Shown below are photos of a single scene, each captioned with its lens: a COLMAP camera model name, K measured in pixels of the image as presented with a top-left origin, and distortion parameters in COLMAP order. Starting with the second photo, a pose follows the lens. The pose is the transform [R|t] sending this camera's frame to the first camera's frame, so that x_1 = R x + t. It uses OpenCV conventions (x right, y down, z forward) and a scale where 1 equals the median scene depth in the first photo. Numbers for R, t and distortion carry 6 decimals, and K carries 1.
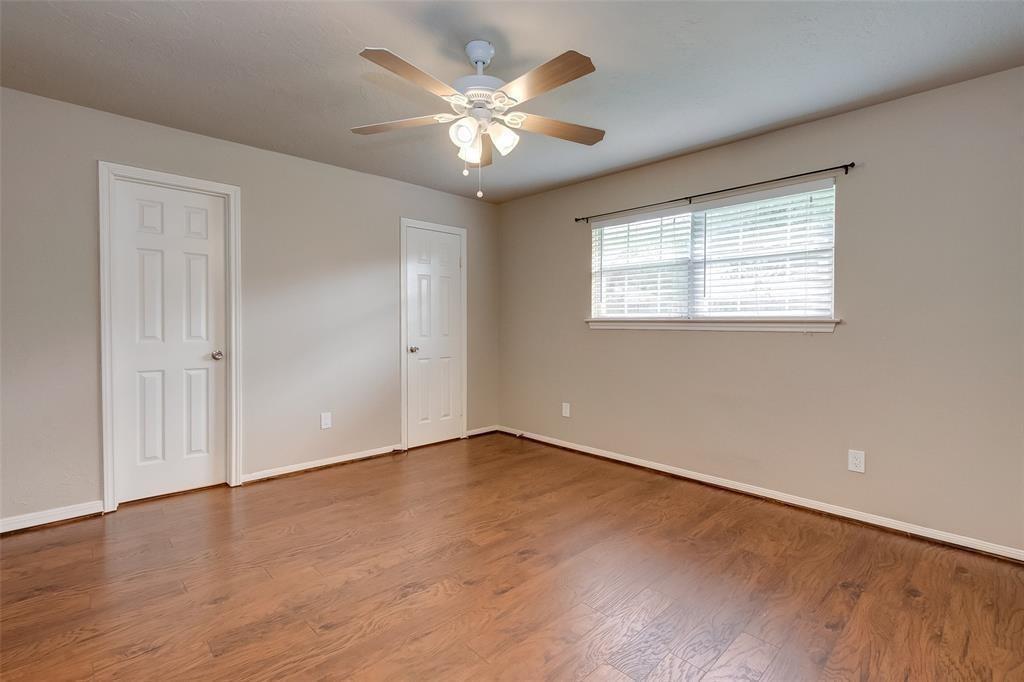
lens RADIAL K [[470.4, 0, 496.5], [0, 470.4, 344.1], [0, 0, 1]] dist [0.000412, 0.000049]
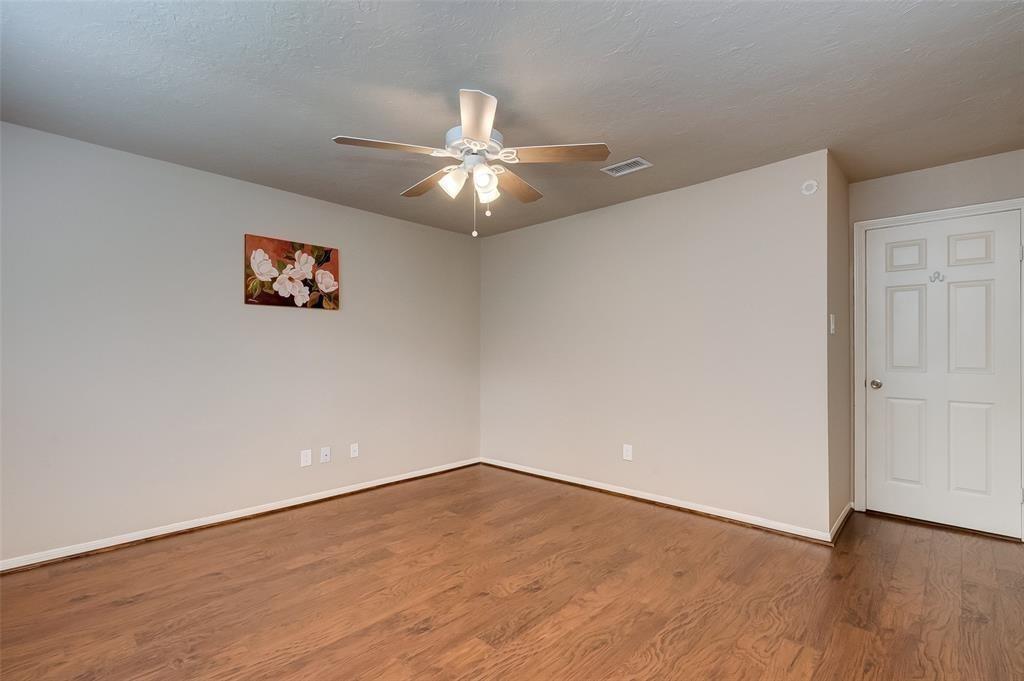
lens RADIAL K [[465.2, 0, 509.8], [0, 465.2, 354.1], [0, 0, 1]] dist [0.000308, 0.000100]
pose [[-0.997618, -0.004037, -0.068857, -0.034447], [-0.007569, 0.998665, 0.051103, -0.086055], [0.068559, 0.051503, -0.996317, 1.702886]]
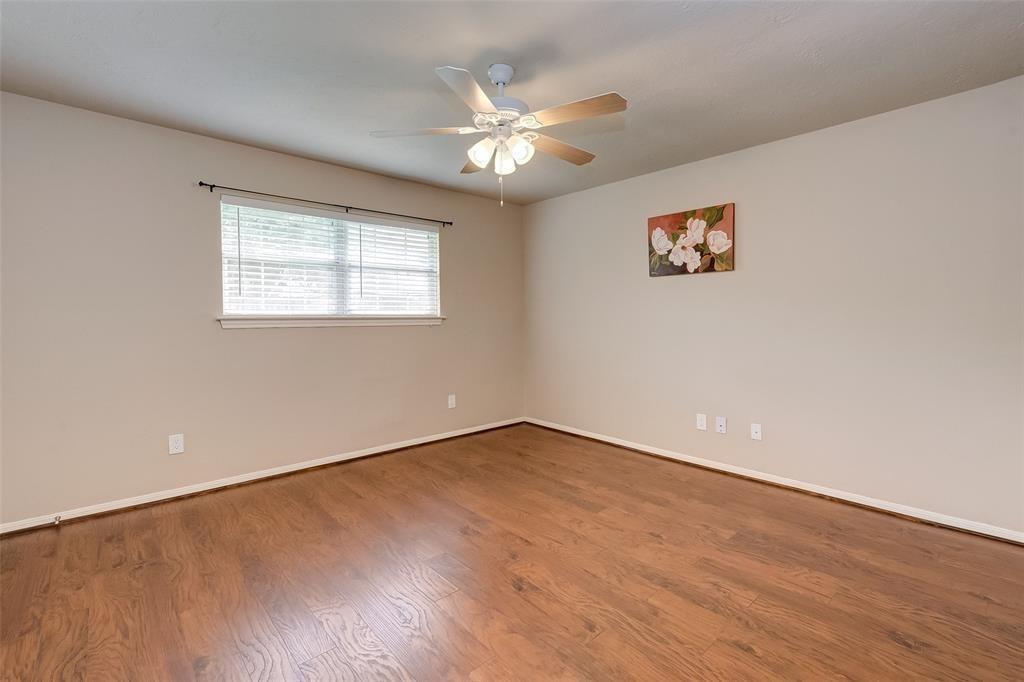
lens RADIAL K [[464.4, 0, 525.6], [0, 464.4, 338.5], [0, 0, 1]] dist [-0.000797, -0.000150]
pose [[-0.008037, -0.052250, 0.998602, -0.935106], [0.050285, 0.997349, 0.052589, -0.051597], [-0.998703, 0.050637, -0.005389, 0.790807]]
